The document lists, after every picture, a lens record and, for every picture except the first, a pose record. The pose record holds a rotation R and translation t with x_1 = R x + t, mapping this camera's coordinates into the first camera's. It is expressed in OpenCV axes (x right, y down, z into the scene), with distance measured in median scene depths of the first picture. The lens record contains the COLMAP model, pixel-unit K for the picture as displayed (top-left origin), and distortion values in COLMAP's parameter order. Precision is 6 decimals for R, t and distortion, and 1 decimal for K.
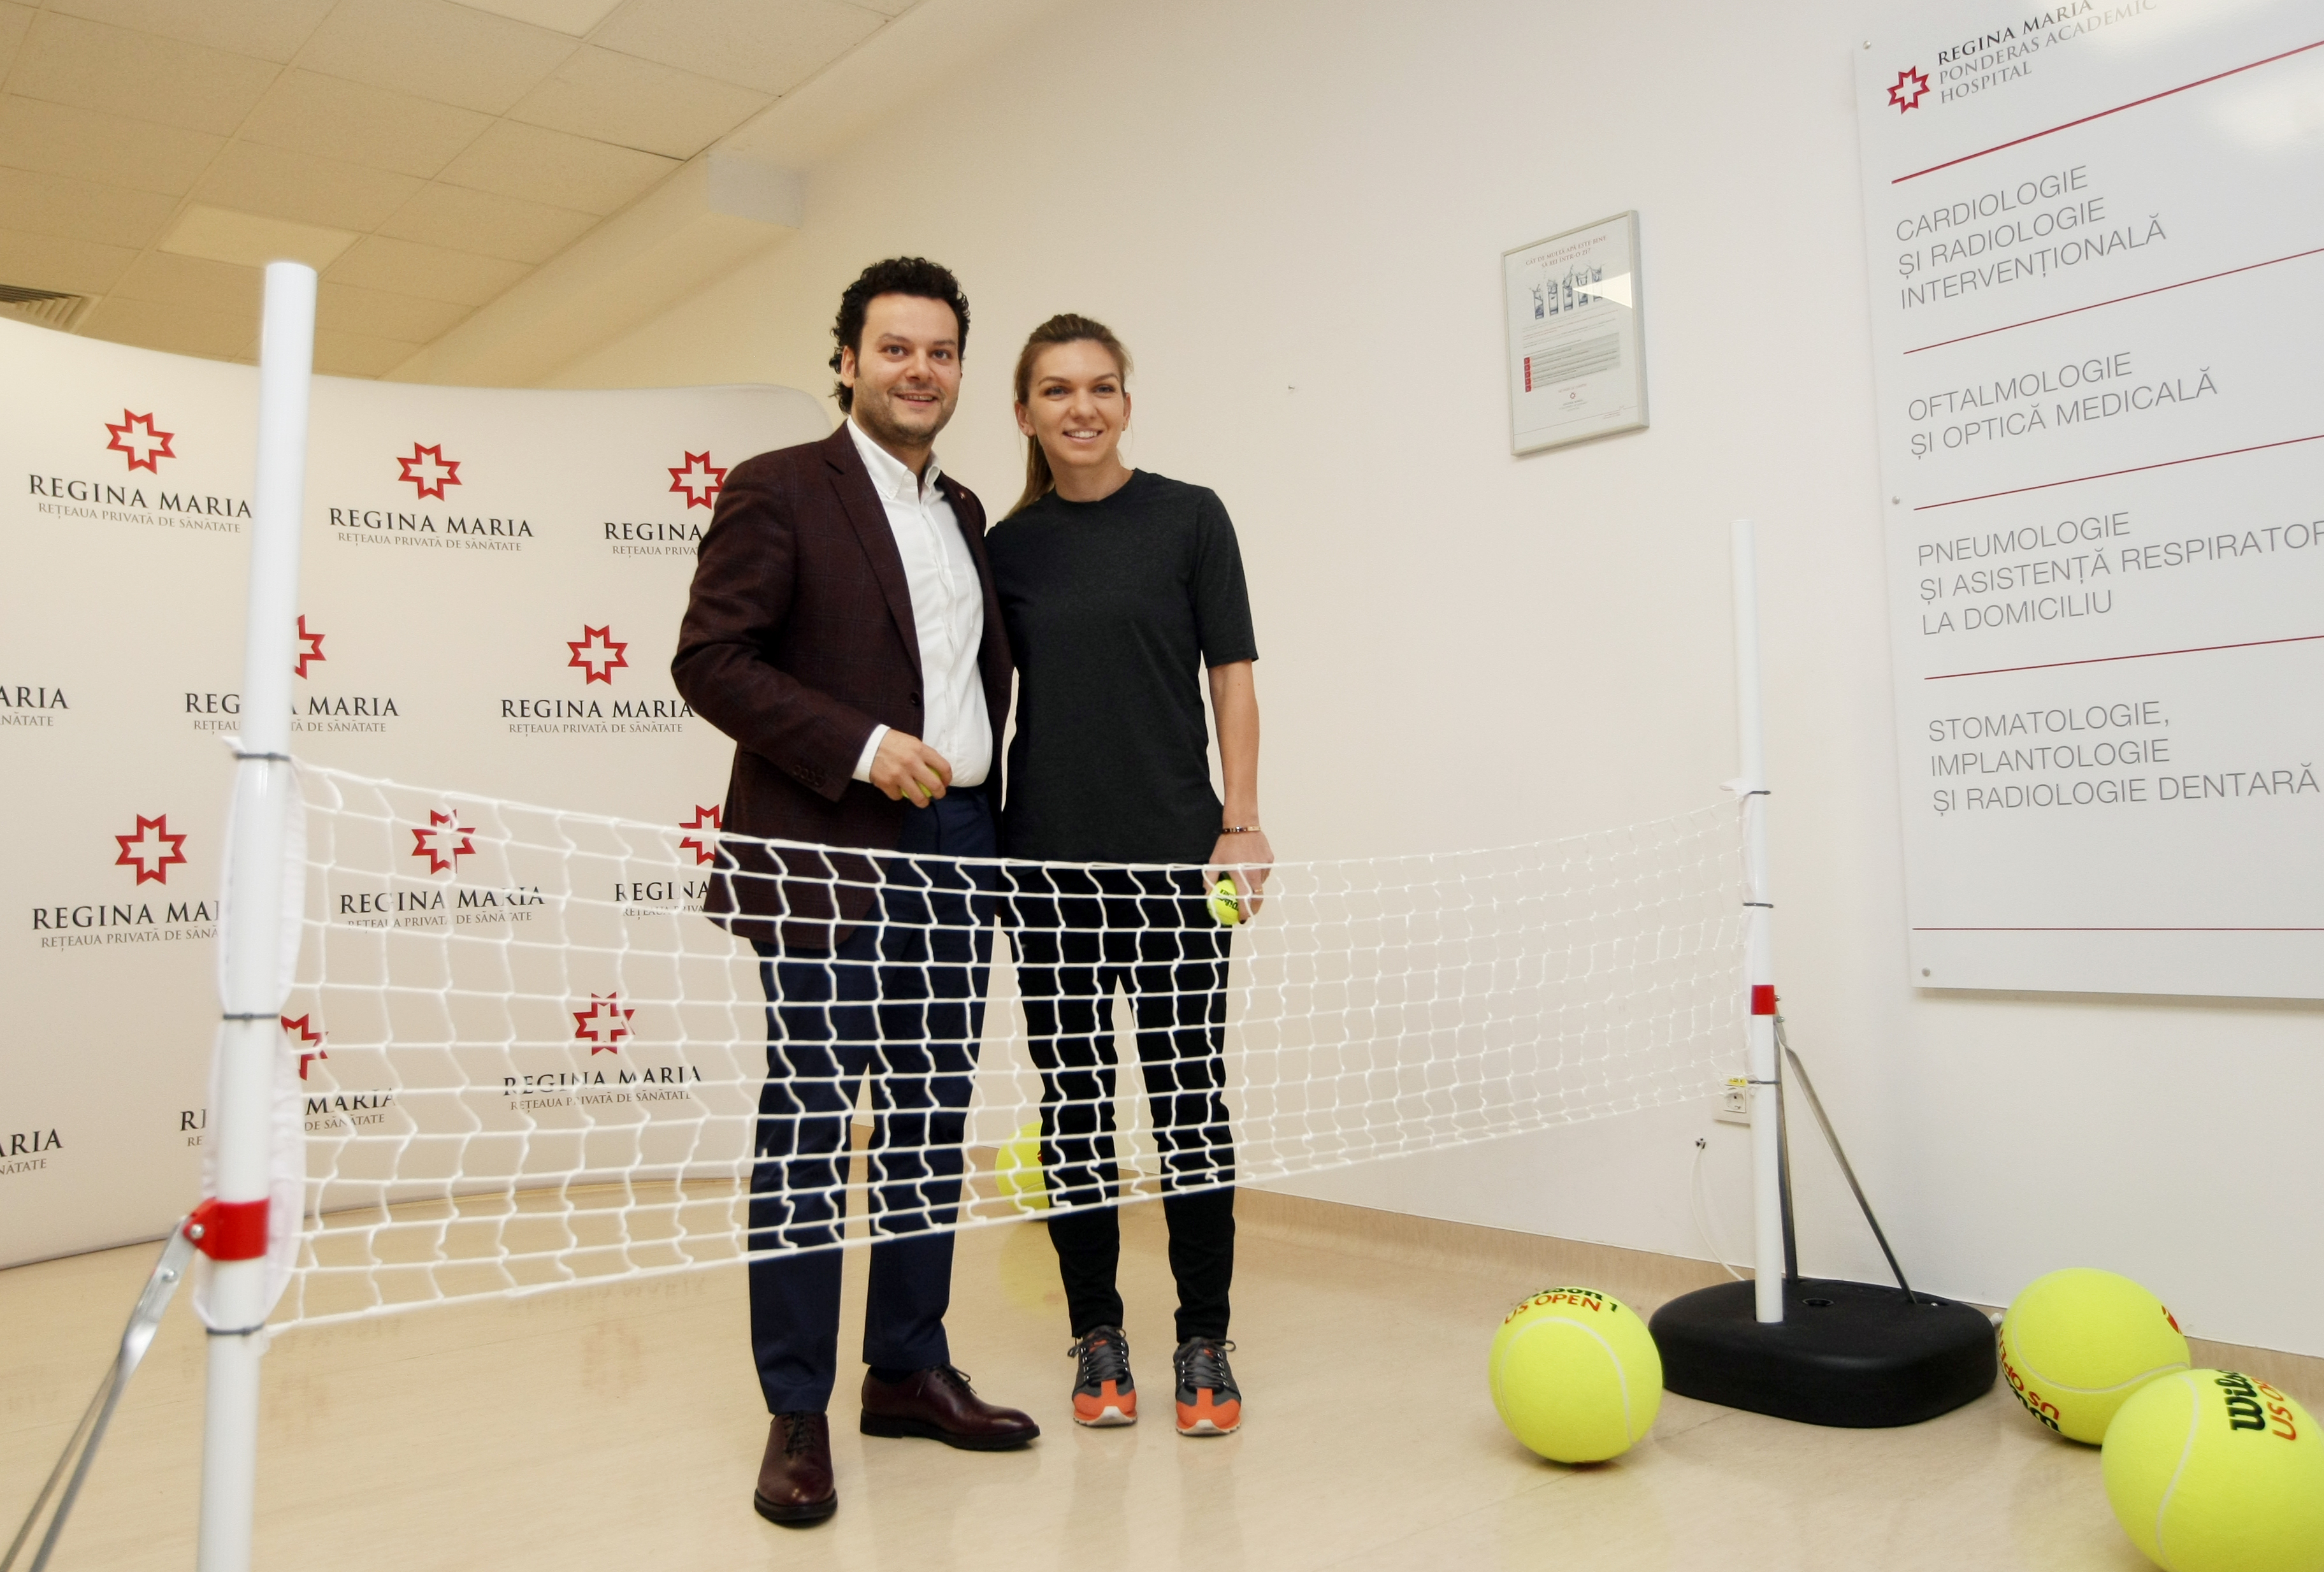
lens RADIAL K [[1828.5, 0, 1124.5], [0, 1828.5, 759.0], [0, 0, 1]] dist [-0.054258, 0.063040]
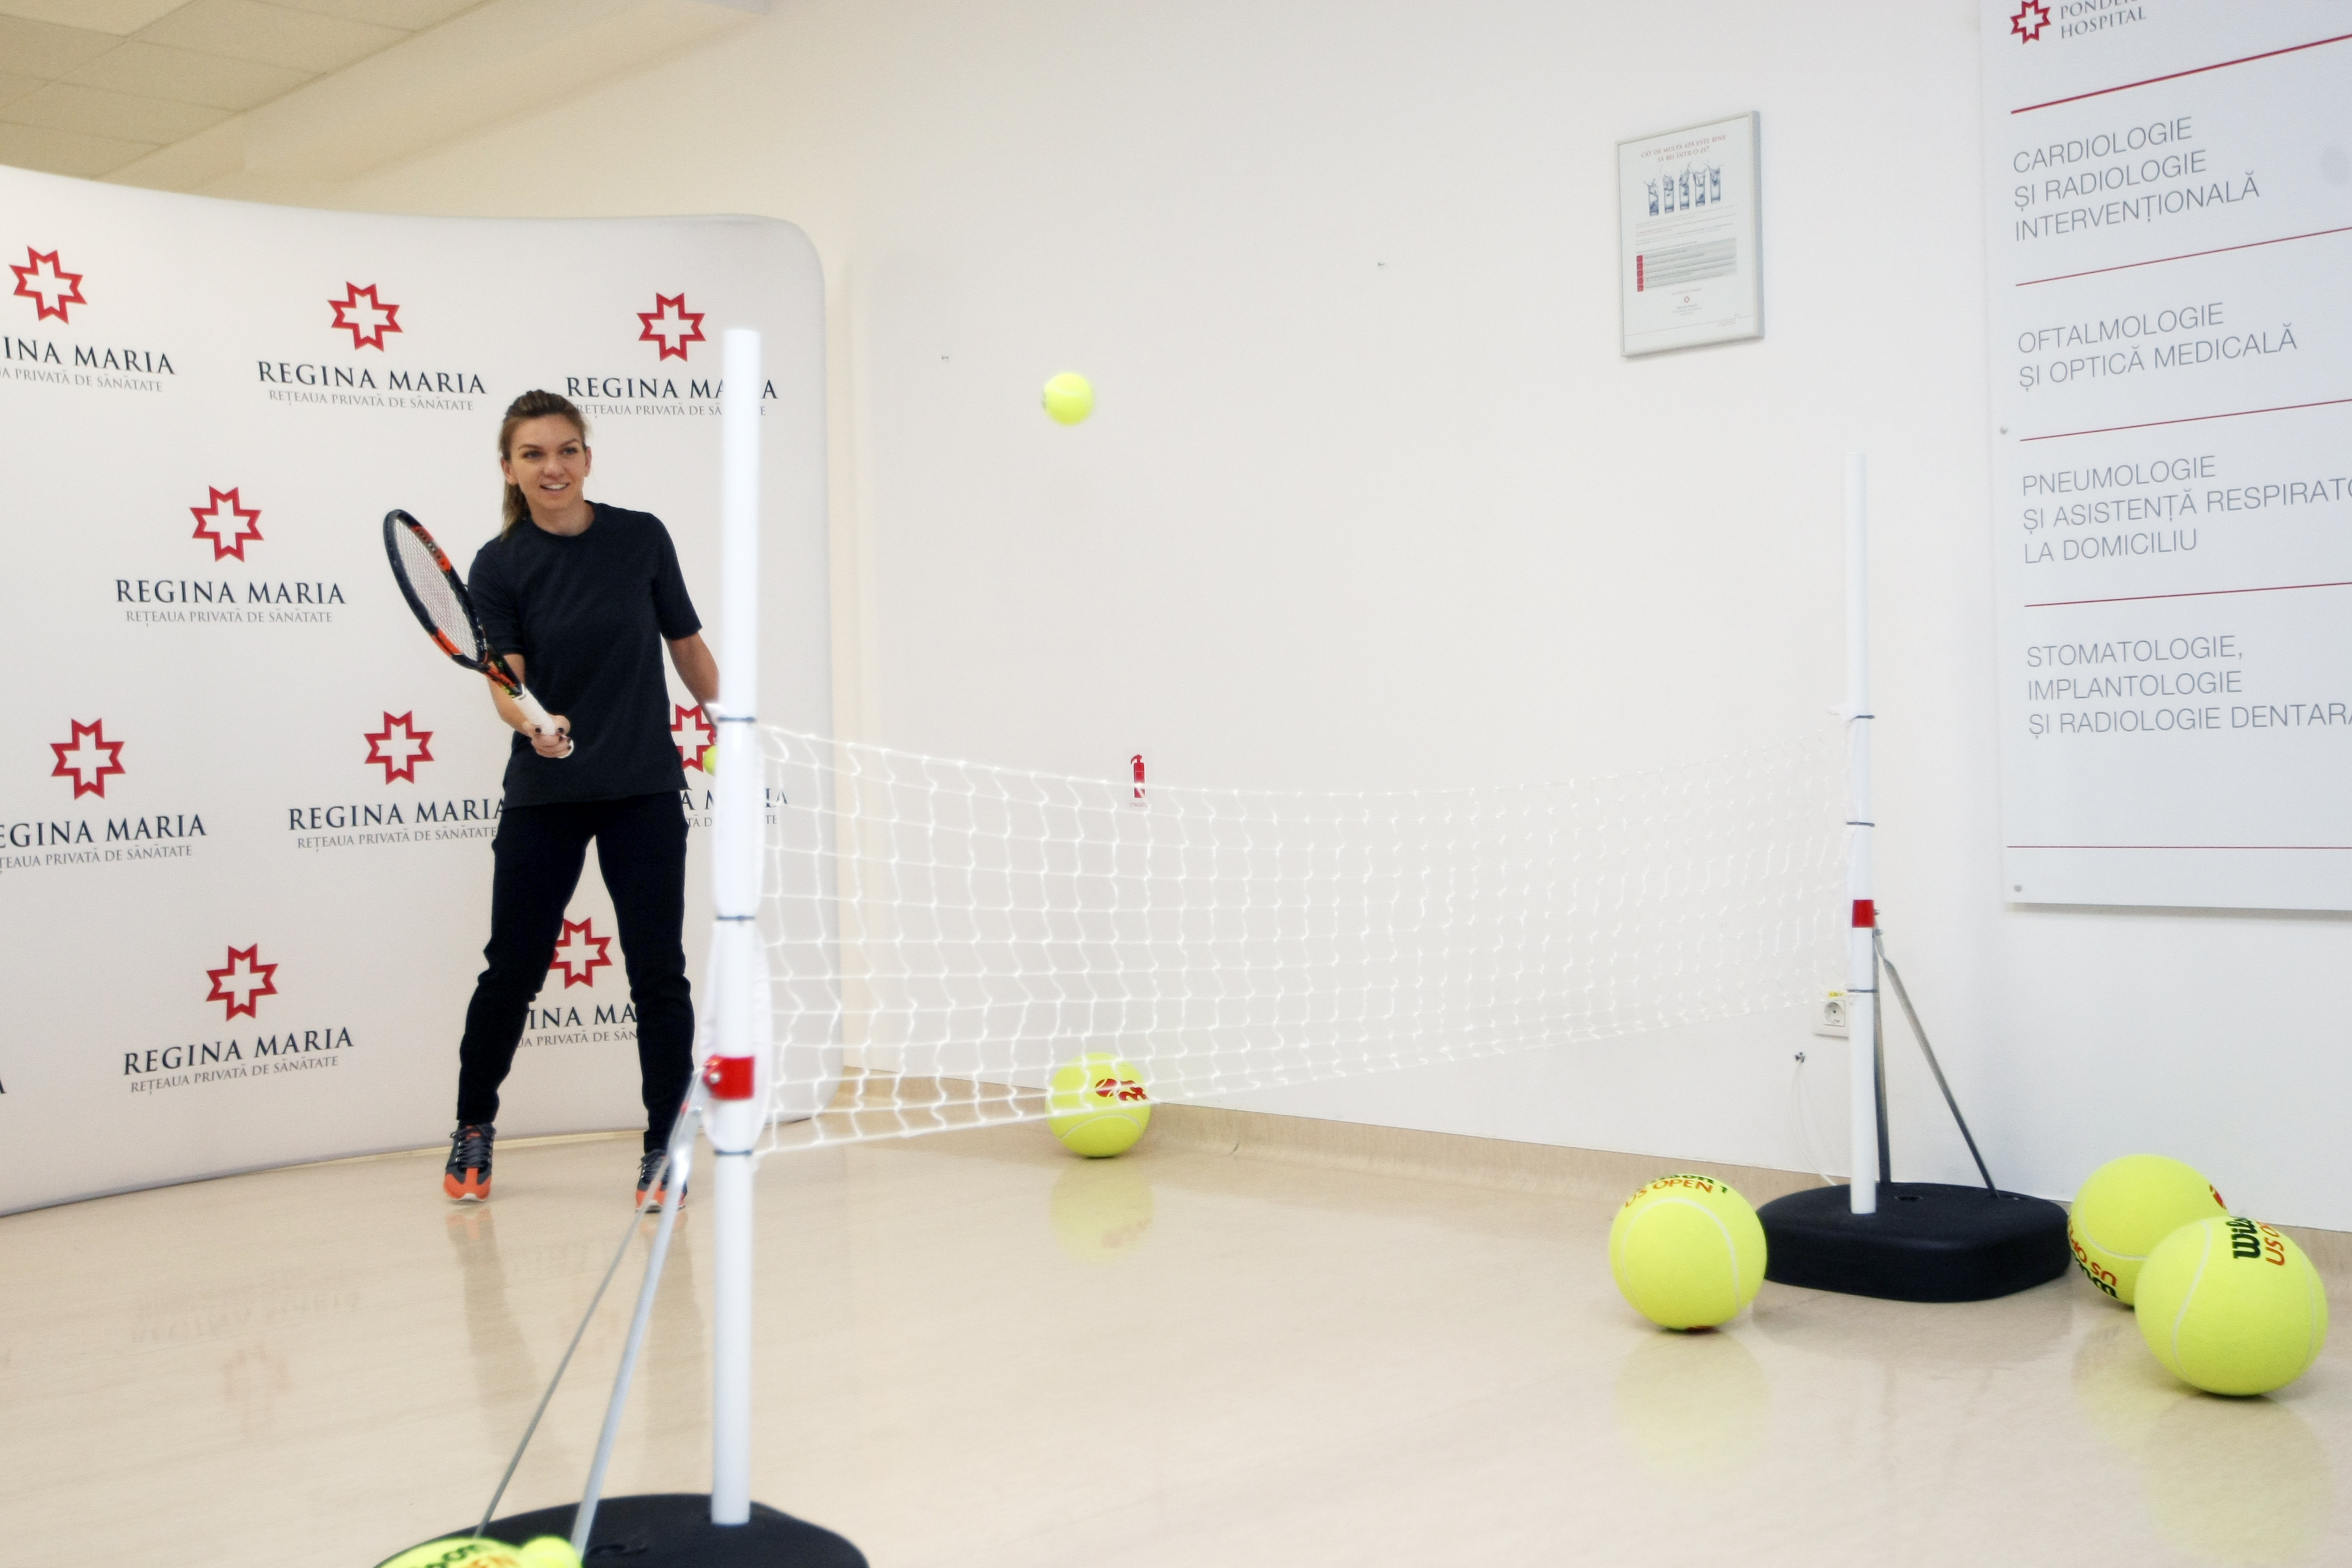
lens RADIAL K [[2642.8, 0, 1176.0], [0, 2642.8, 784.0], [0, 0, 1]] dist [-0.003618, 0.102681]
pose [[0.996760, 0.000494, 0.080432, -0.200750], [-0.006262, 0.997422, 0.071480, -0.058821], [-0.080190, -0.071752, 0.994194, -0.578618]]
